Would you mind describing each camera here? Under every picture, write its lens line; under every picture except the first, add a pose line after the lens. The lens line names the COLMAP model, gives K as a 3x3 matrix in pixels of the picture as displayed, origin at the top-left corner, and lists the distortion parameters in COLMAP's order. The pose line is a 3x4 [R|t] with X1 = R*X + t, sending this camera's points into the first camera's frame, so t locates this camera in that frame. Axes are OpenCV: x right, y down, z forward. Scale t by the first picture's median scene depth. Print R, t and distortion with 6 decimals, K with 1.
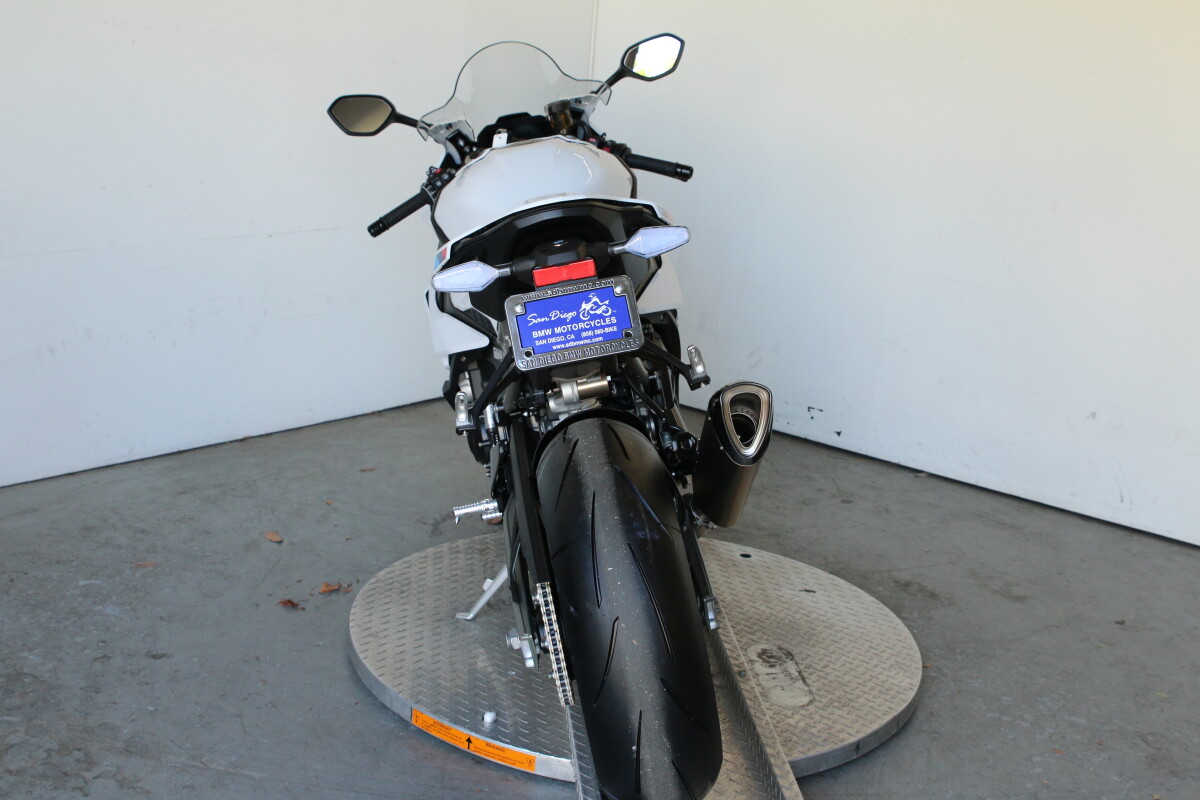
lens RADIAL K [[1509.4, 0, 602.0], [0, 1509.4, 400.1], [0, 0, 1]] dist [-0.065832, 0.000000]
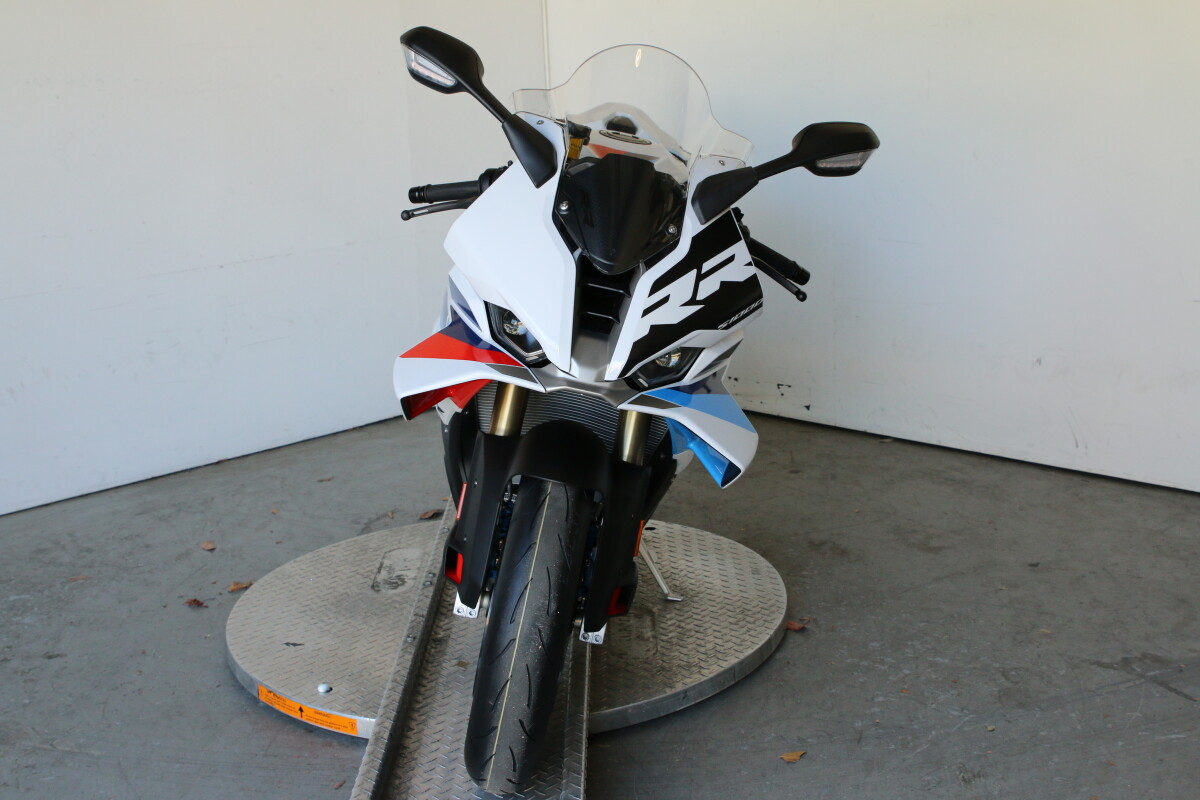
lens RADIAL K [[1509.4, 0, 599.9], [0, 1509.4, 401.6], [0, 0, 1]] dist [-0.065832, 0.000000]
pose [[0.986285, -0.091827, -0.137148, 0.219138], [0.088732, 0.995647, -0.028522, 0.047636], [0.139170, 0.015961, 0.990140, -0.004357]]
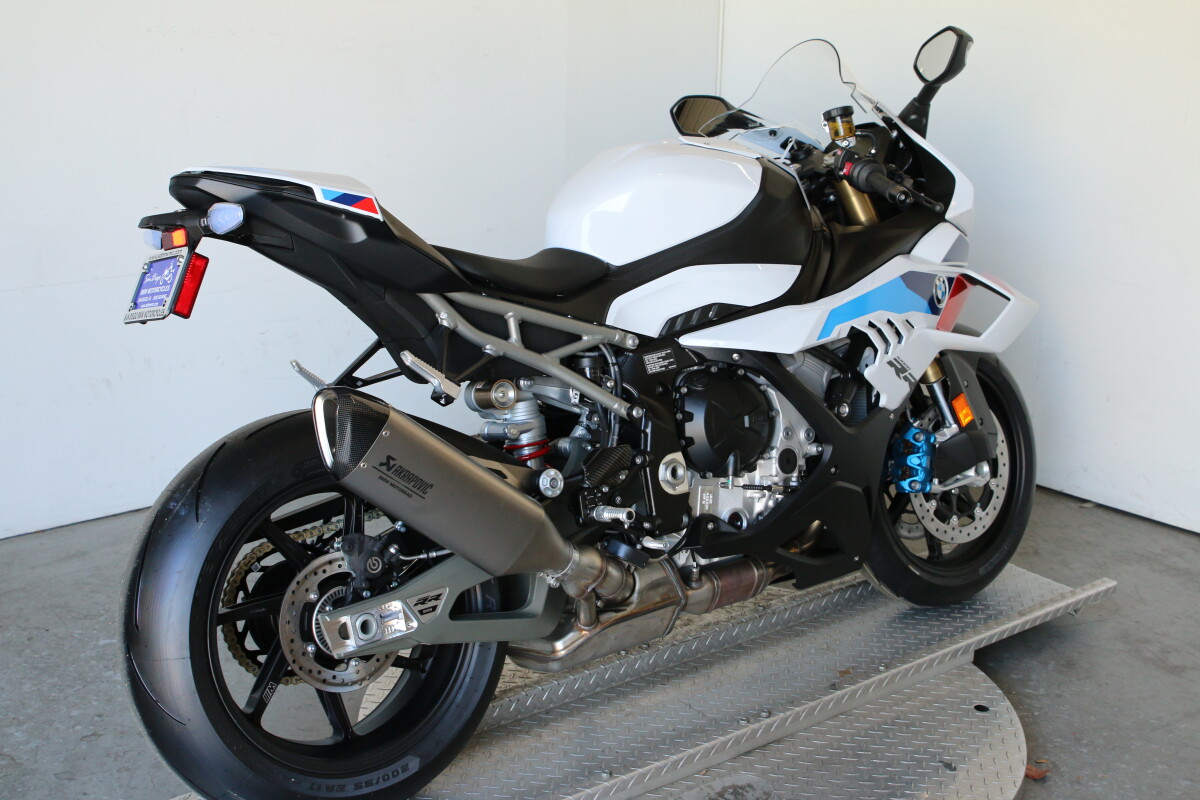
lens RADIAL K [[1509.4, 0, 606.0], [0, 1509.4, 398.4], [0, 0, 1]] dist [-0.065832, 0.000000]
pose [[0.985834, -0.008623, -0.167502, 0.111769], [0.011424, 0.999811, 0.015761, -0.038256], [0.167335, -0.017451, 0.985746, 0.135986]]
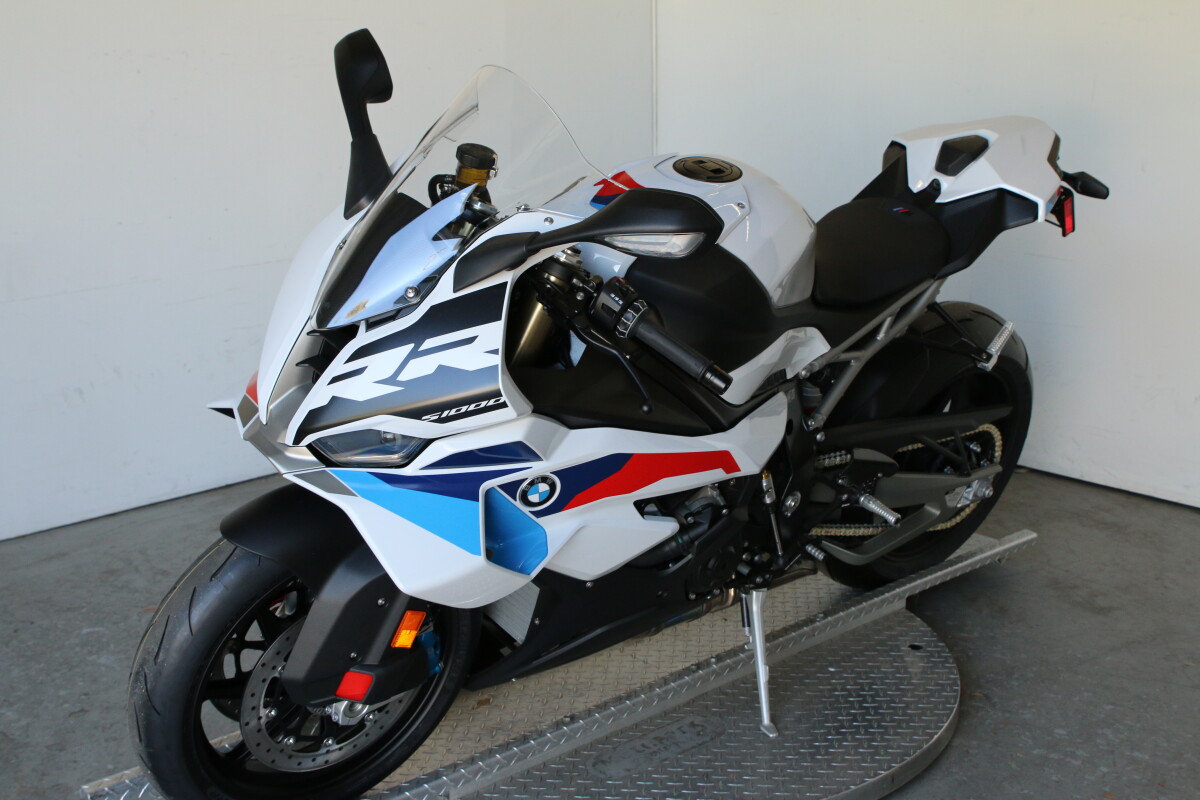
lens RADIAL K [[1509.4, 0, 594.1], [0, 1509.4, 402.6], [0, 0, 1]] dist [-0.065832, 0.000000]
pose [[0.986622, -0.054963, -0.153481, 0.131693], [0.055494, 0.998459, -0.000826, -0.006838], [0.153290, -0.007703, 0.988151, 0.085621]]
